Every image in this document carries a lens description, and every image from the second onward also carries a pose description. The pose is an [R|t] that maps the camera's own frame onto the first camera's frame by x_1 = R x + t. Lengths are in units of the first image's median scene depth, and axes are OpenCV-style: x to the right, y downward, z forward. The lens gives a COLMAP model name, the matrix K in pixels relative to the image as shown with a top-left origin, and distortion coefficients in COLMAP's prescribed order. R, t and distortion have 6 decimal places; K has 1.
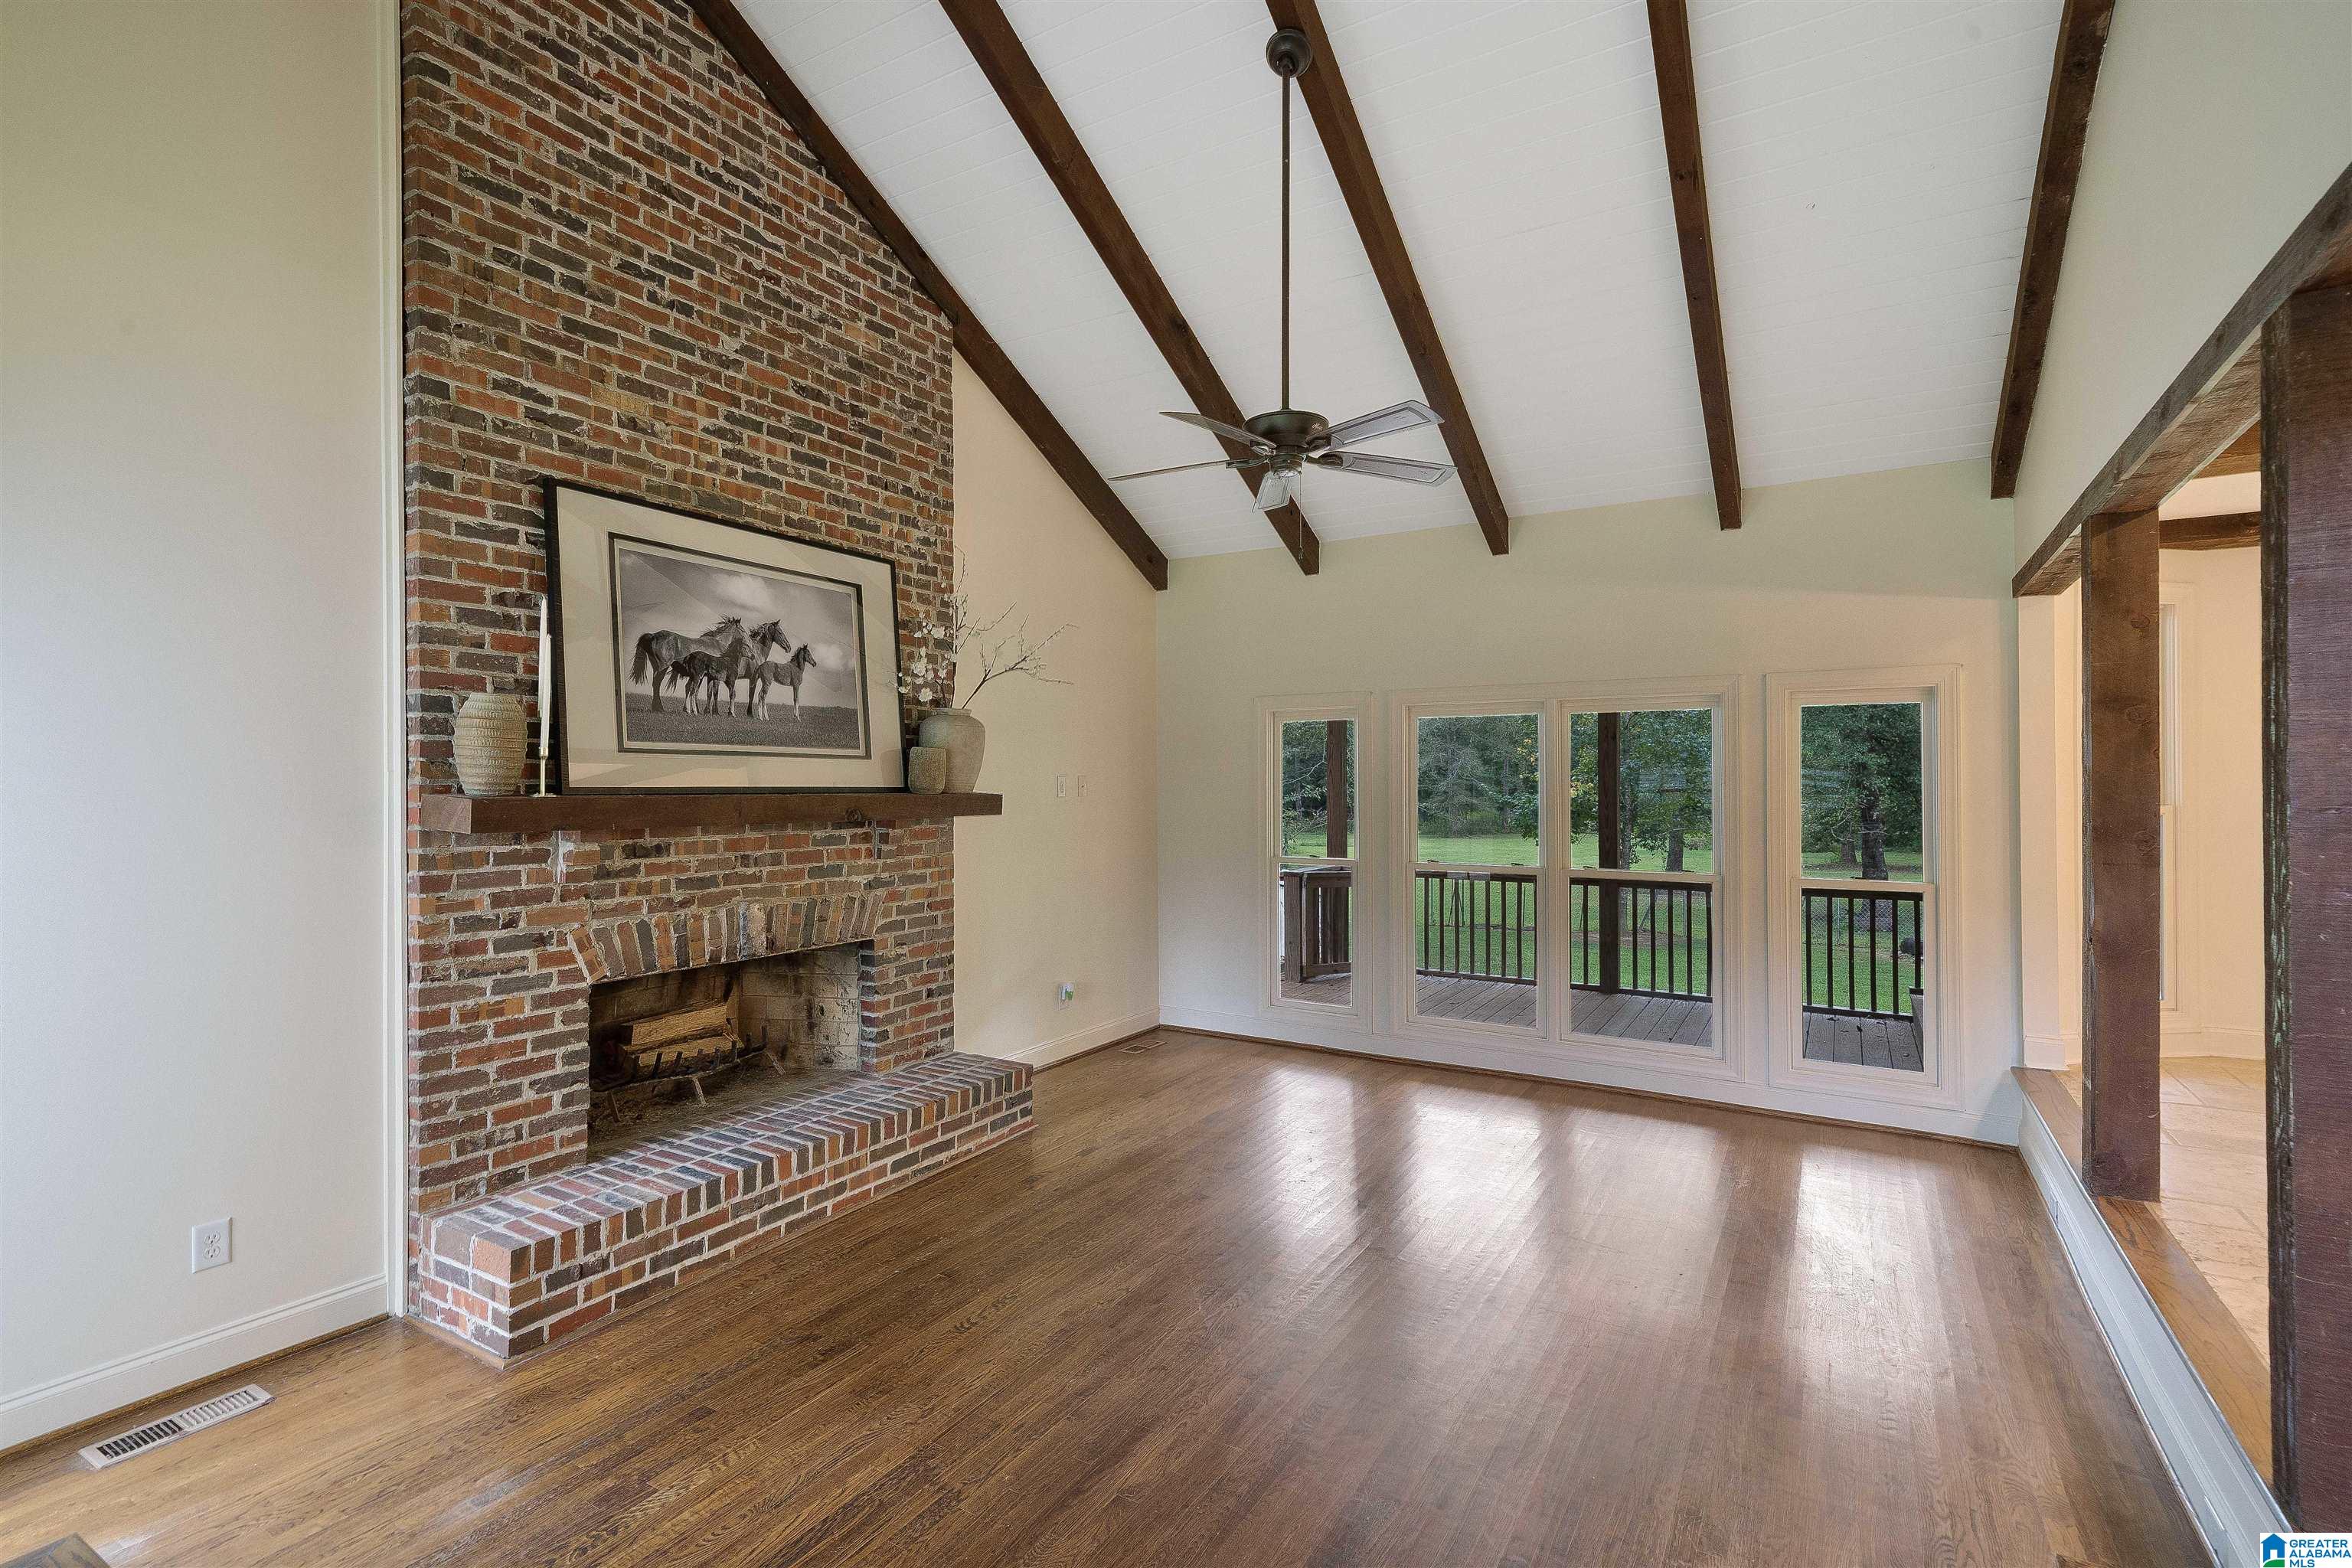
lens RADIAL K [[1080.6, 0, 1176.0], [0, 1080.6, 784.0], [0, 0, 1]] dist [0.003394, 0.000453]
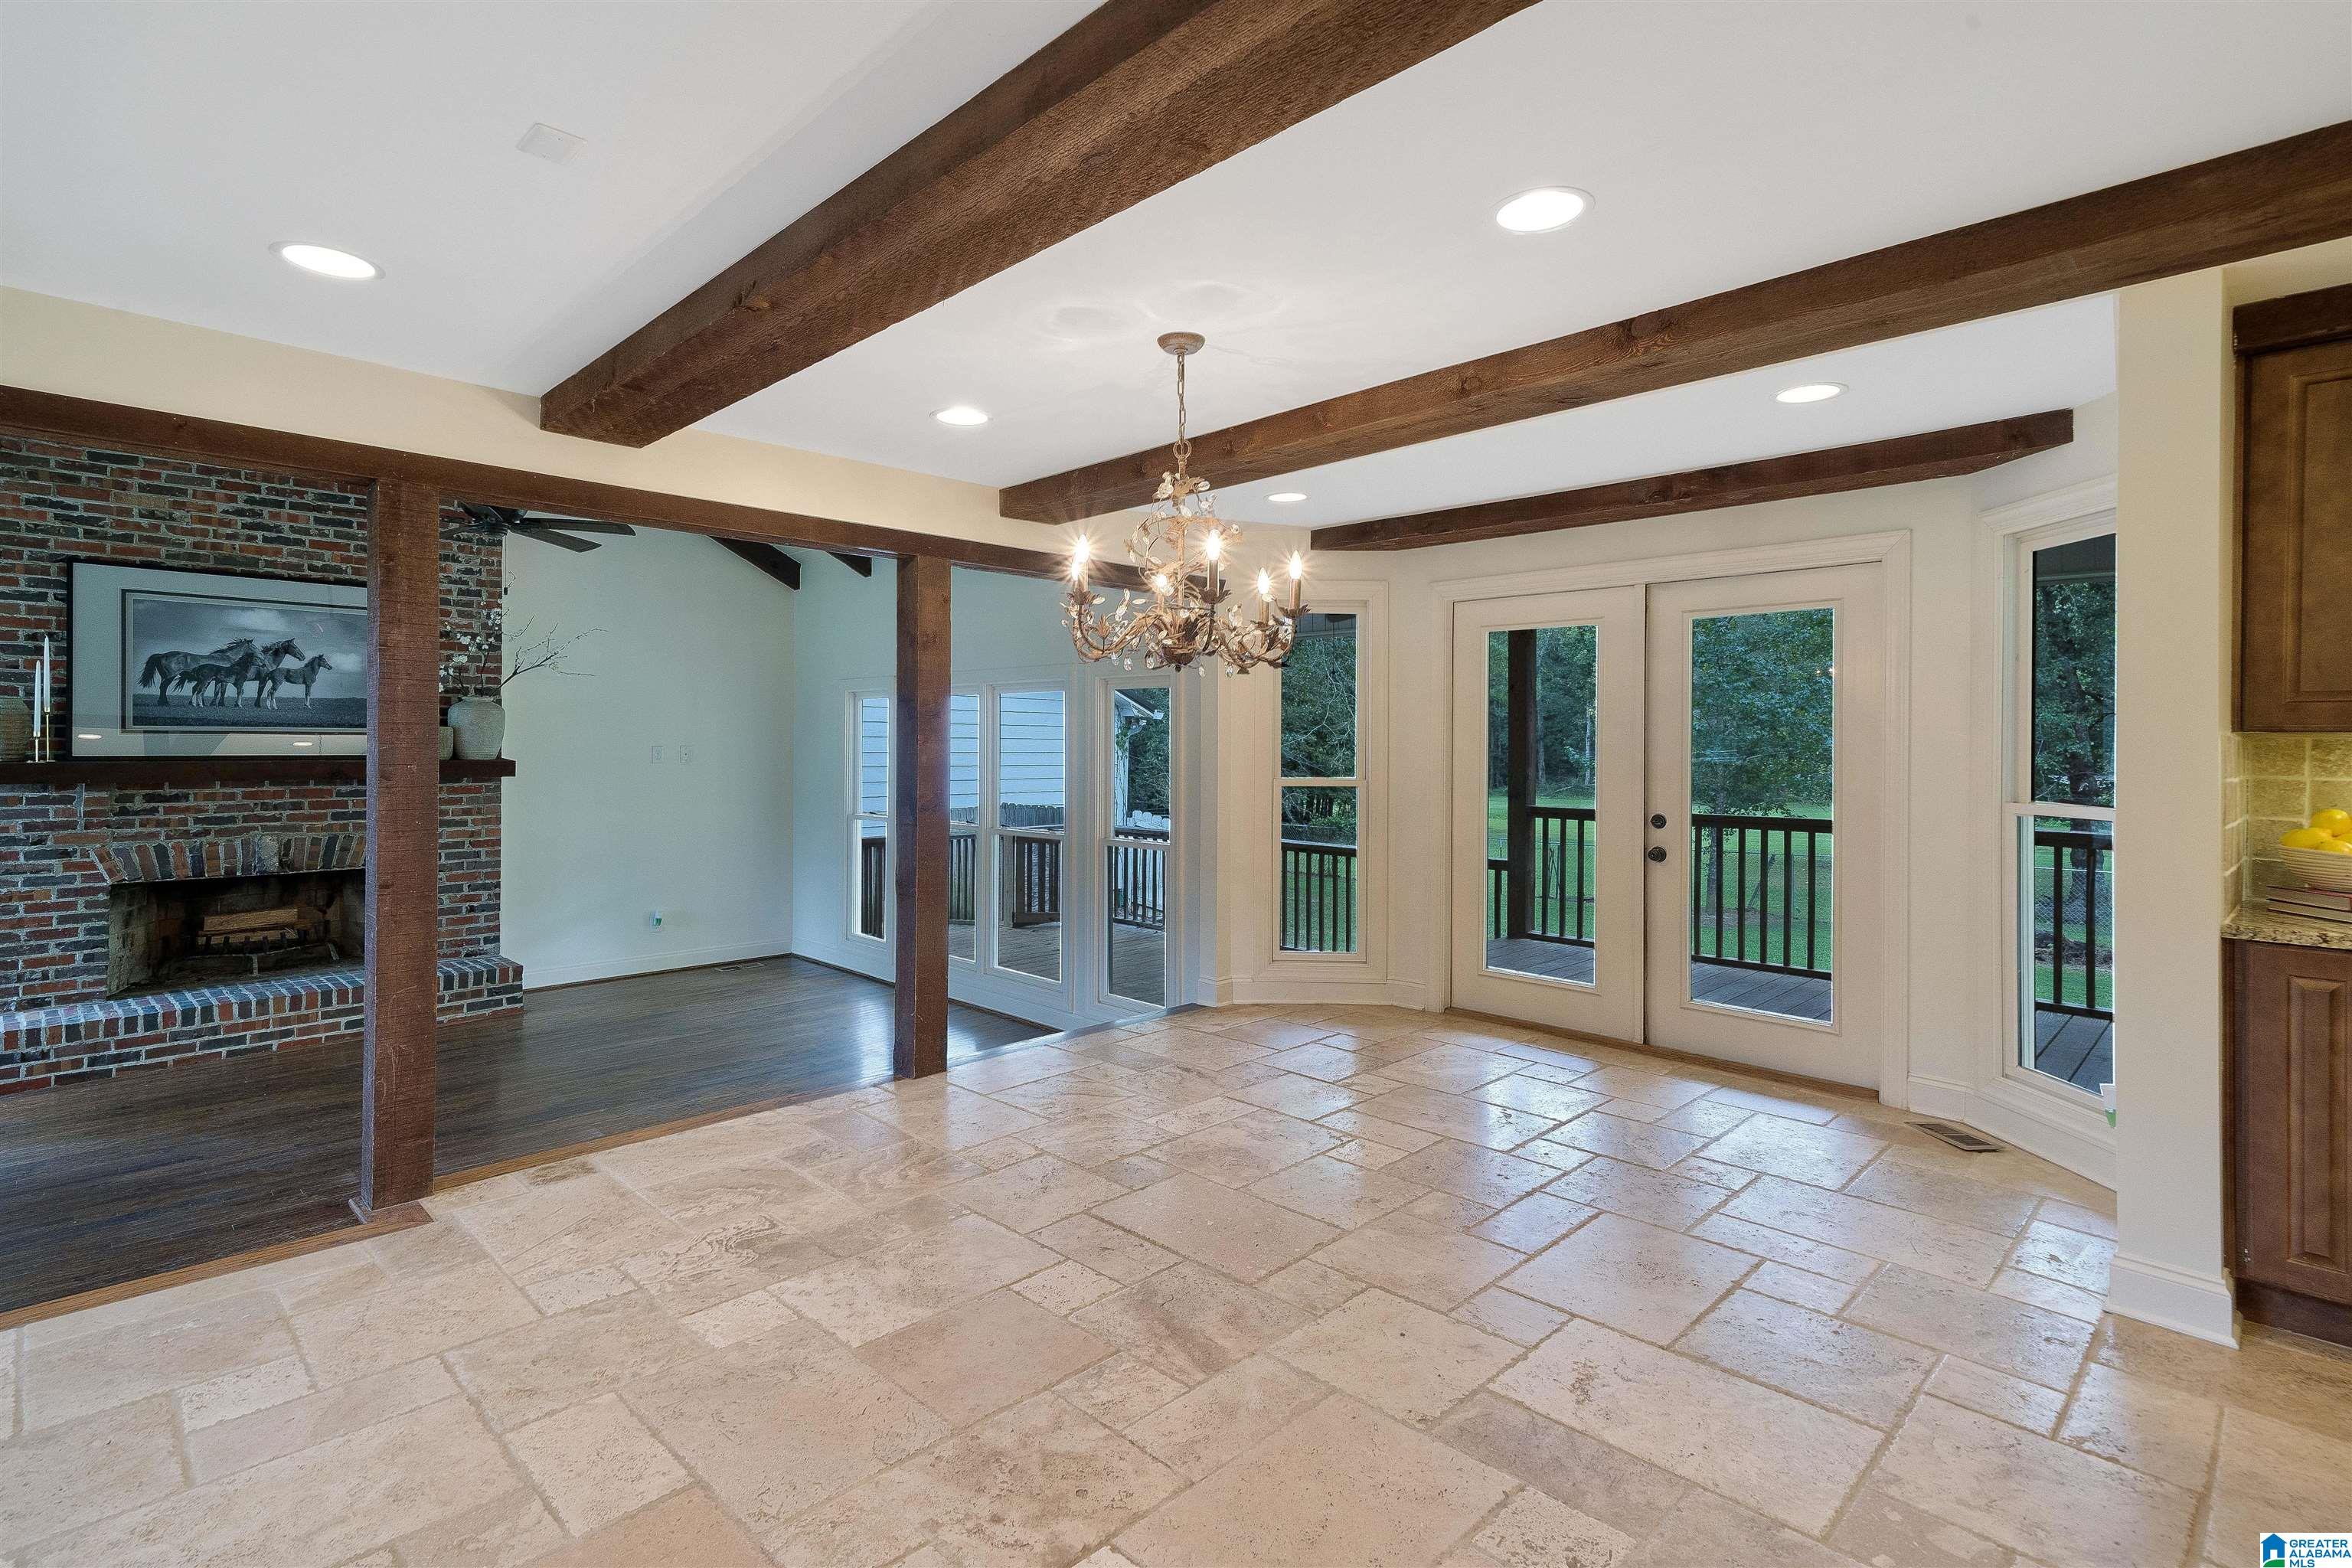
lens RADIAL K [[1126.5, 0, 1184.7], [0, 1126.5, 743.7], [0, 0, 1]] dist [0.002043, 0.004575]
pose [[0.973383, 0.005392, -0.229121, 1.195528], [-0.005245, 0.999985, 0.001251, -0.021902], [0.229125, -0.000016, 0.973397, -0.196158]]
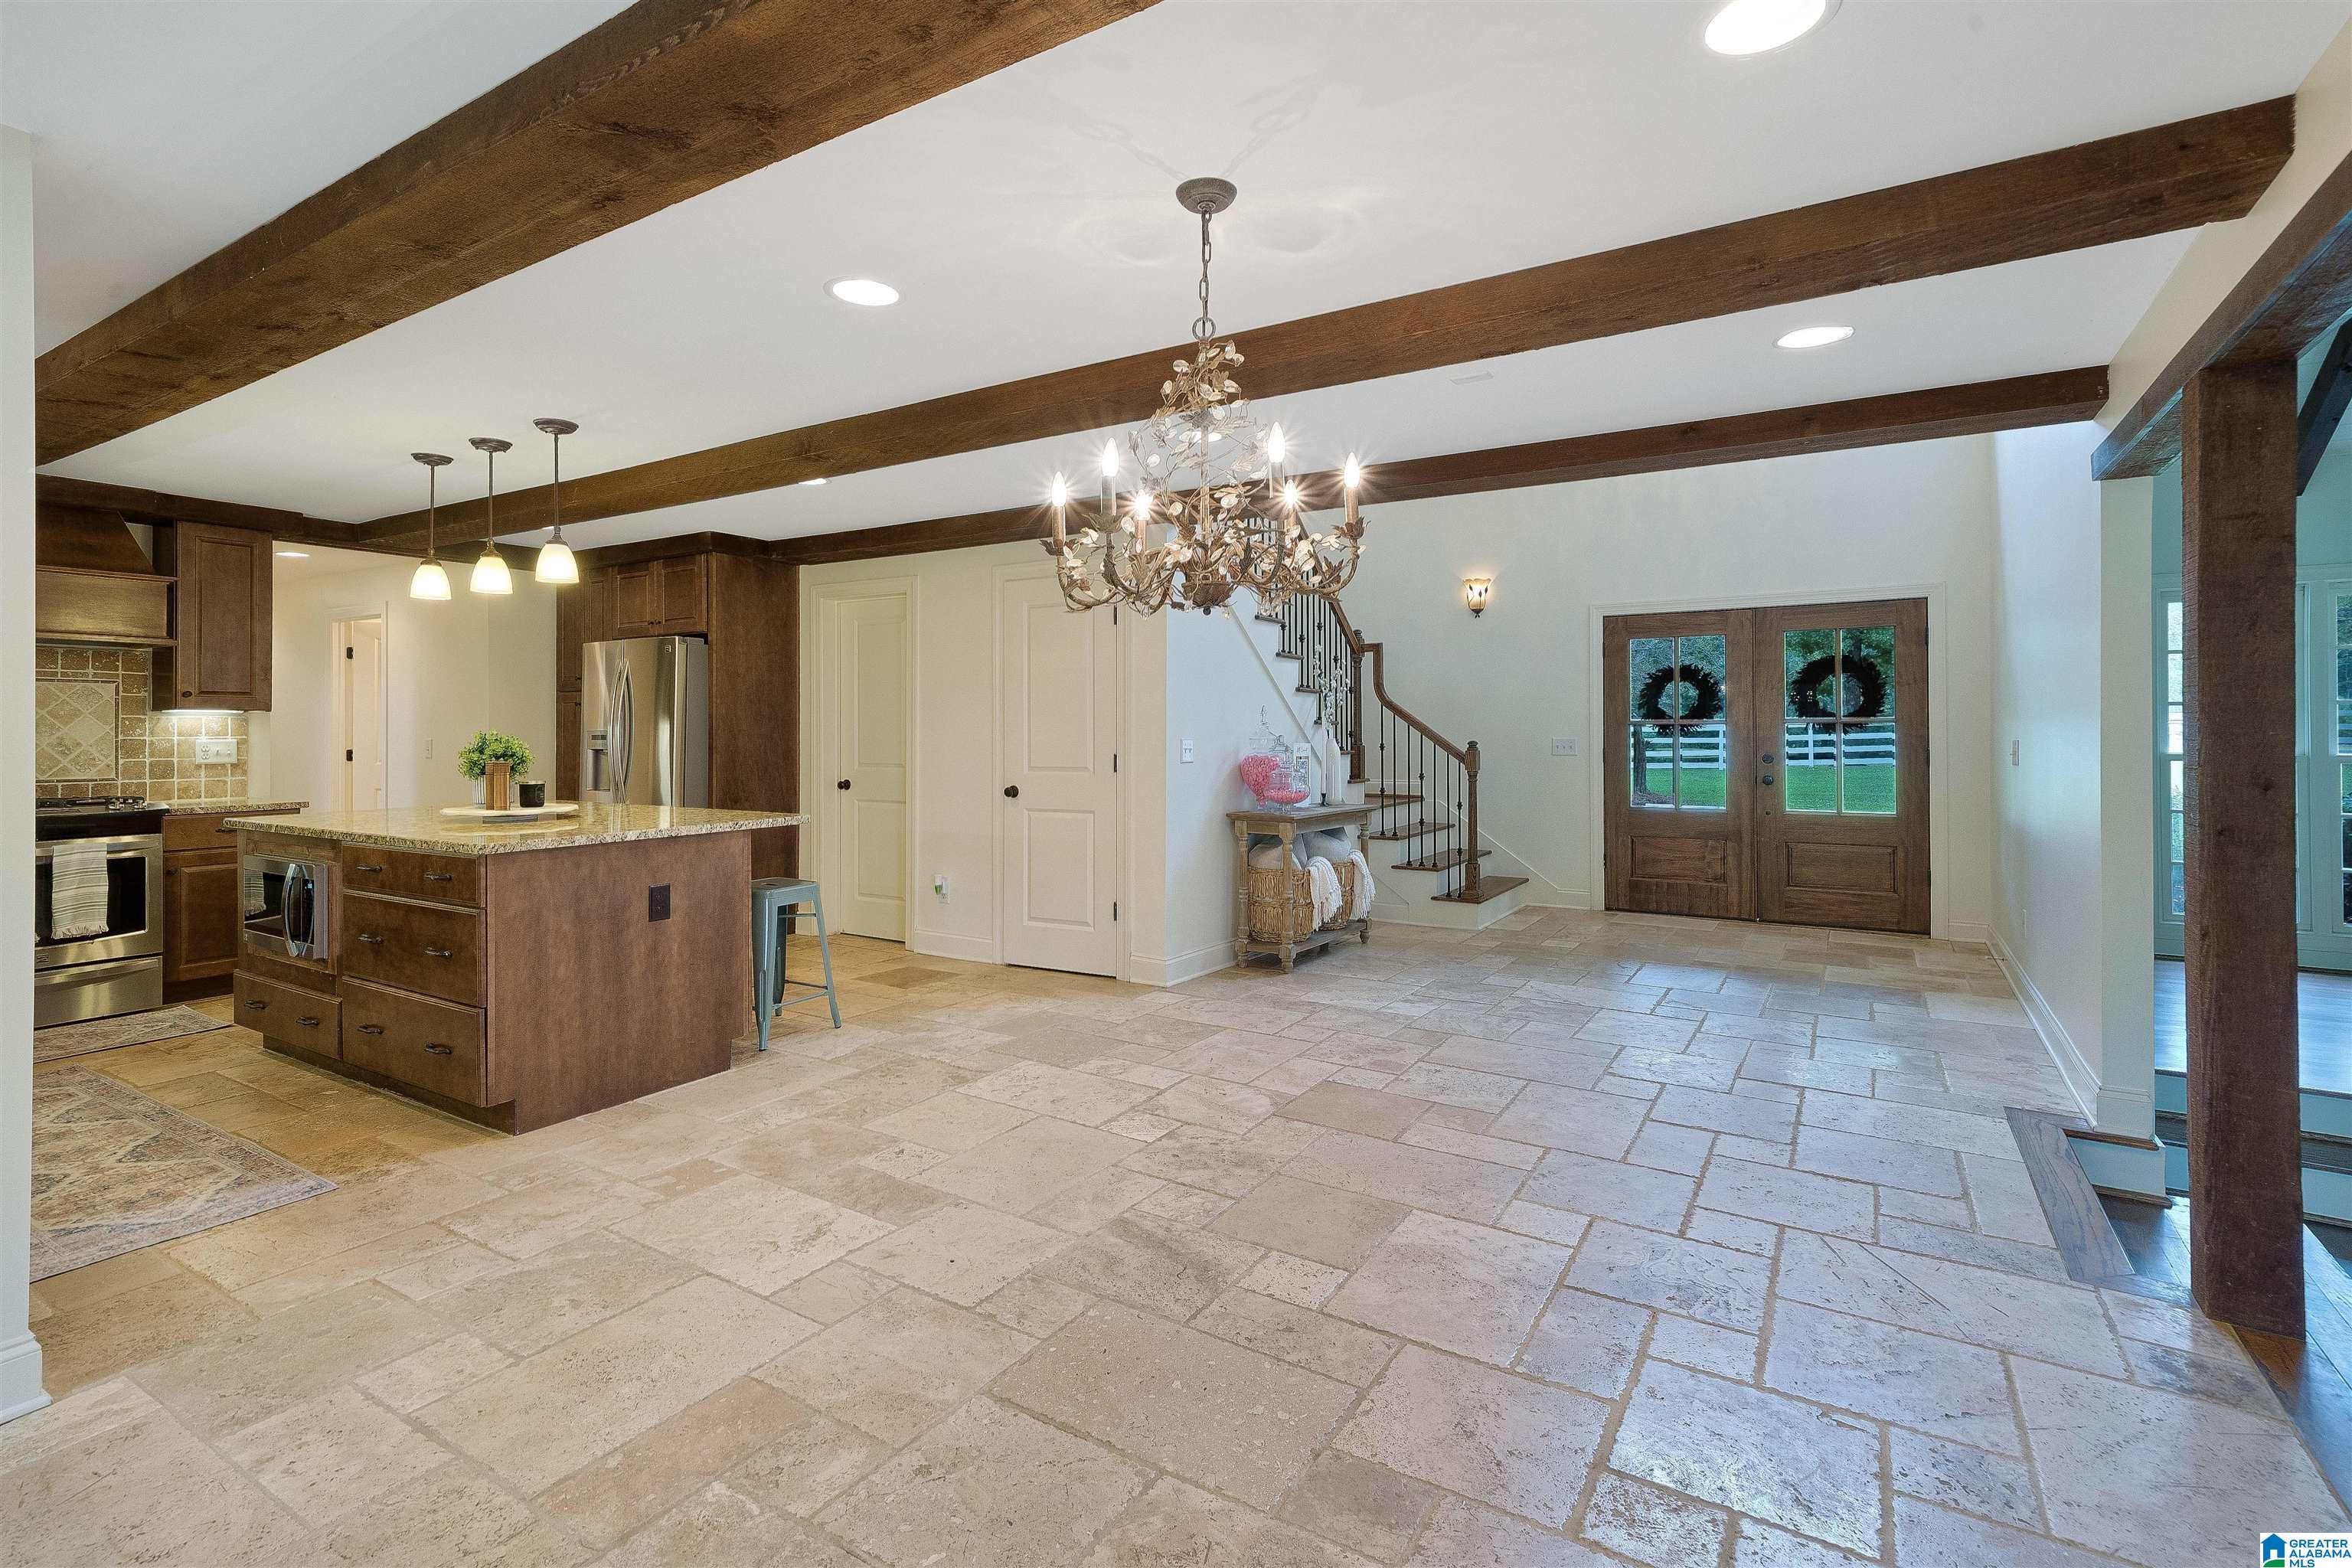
lens RADIAL K [[1125.0, 0, 1164.9], [0, 1125.0, 726.6], [0, 0, 1]] dist [0.000392, 0.000006]
pose [[-0.999792, 0.002097, 0.020279, 1.037236], [0.001955, 0.999974, -0.007001, -0.007272], [-0.020293, -0.006960, -0.999770, 1.061629]]
